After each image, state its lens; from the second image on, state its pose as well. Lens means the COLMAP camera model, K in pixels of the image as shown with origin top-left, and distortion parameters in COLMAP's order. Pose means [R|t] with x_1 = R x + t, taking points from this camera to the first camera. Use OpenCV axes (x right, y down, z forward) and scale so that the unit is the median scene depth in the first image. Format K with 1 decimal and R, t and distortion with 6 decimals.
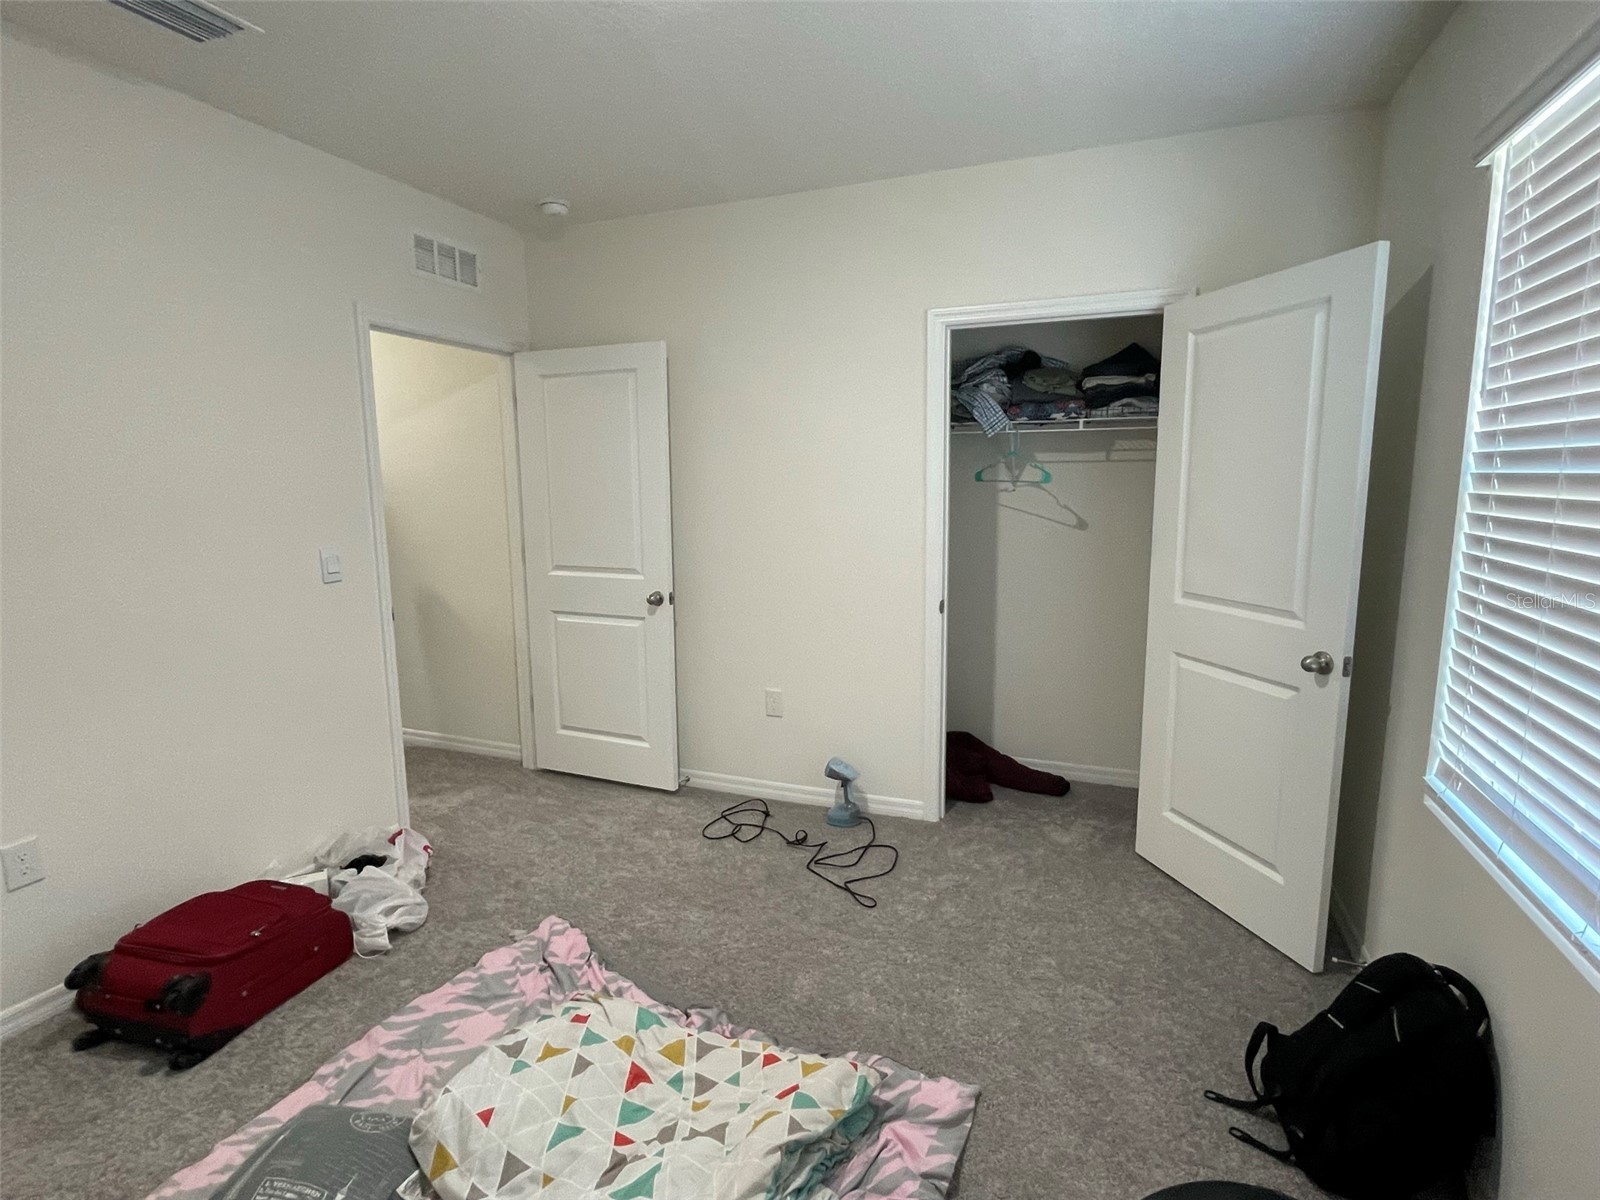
lens RADIAL K [[830.1, 0, 794.8], [0, 830.1, 599.6], [0, 0, 1]] dist [-0.007178, -0.001054]
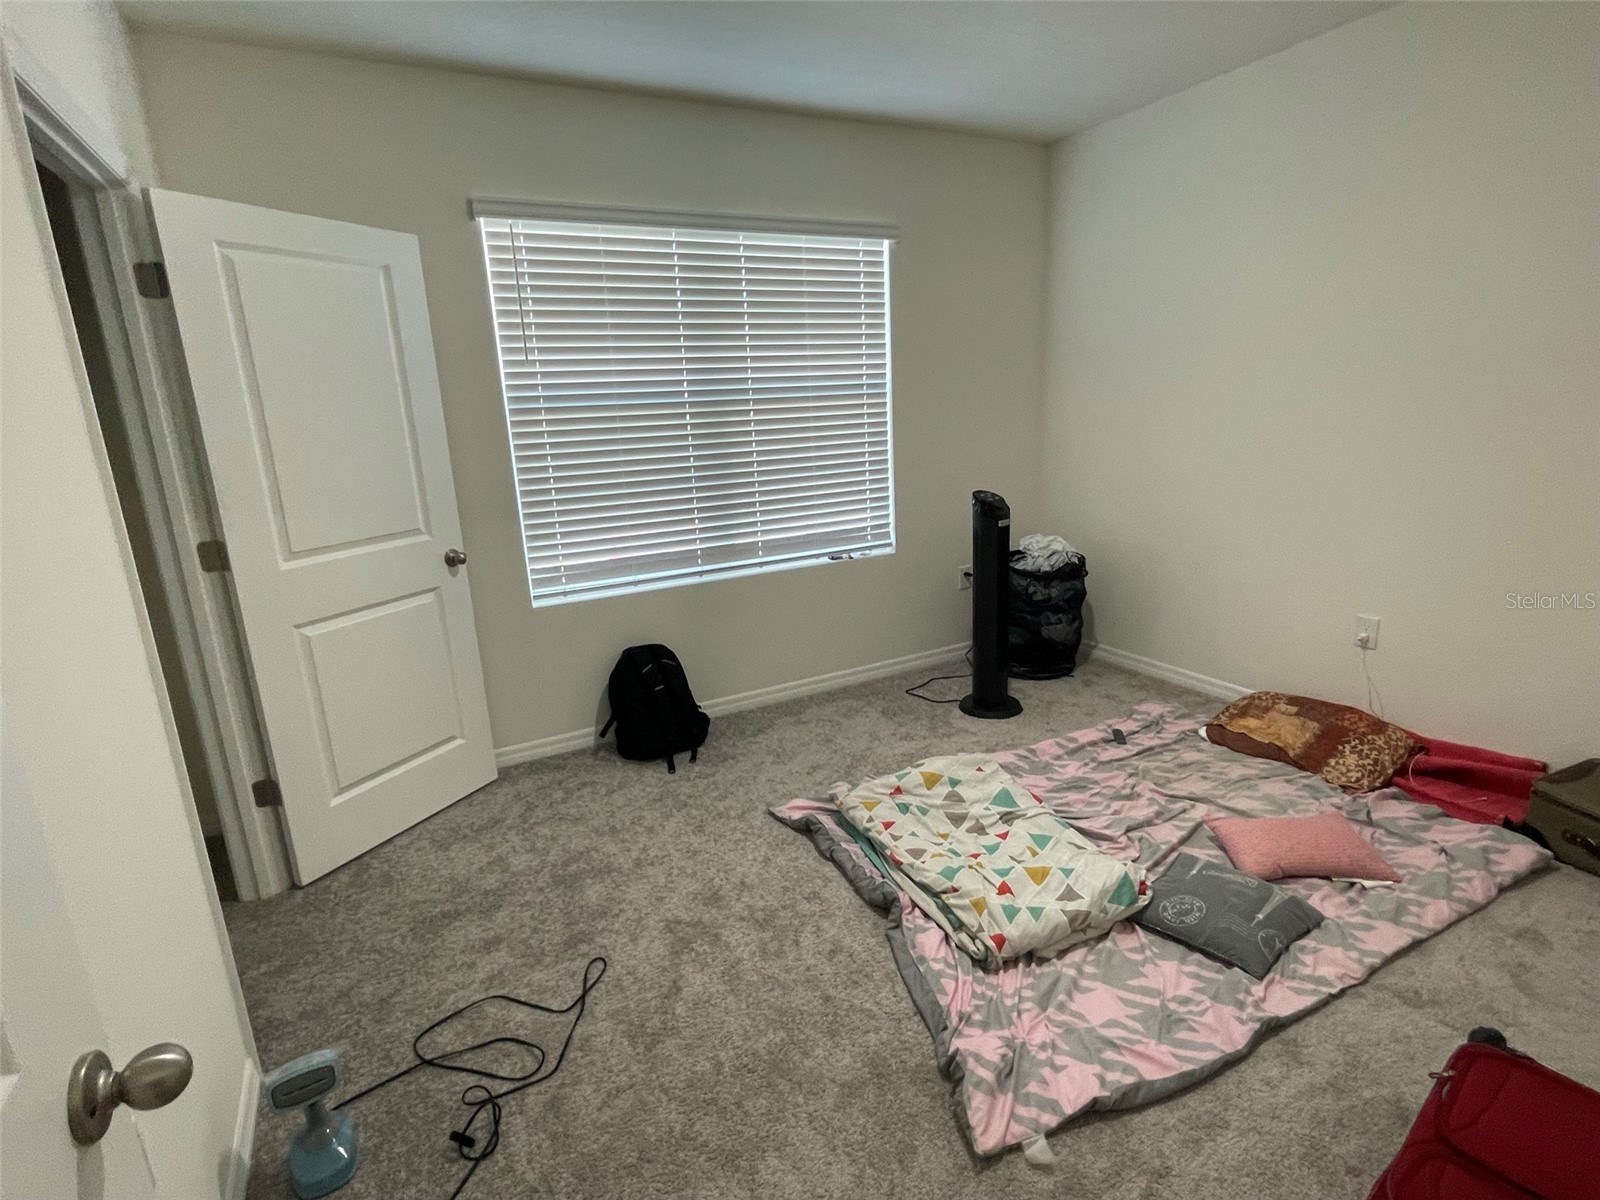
lens RADIAL K [[830.1, 0, 806.8], [0, 830.1, 591.2], [0, 0, 1]] dist [-0.007178, -0.001054]
pose [[-0.759046, -0.123103, 0.639293, -0.550607], [0.136861, 0.929845, 0.341550, -0.214670], [-0.636489, 0.346746, -0.688947, 1.403595]]
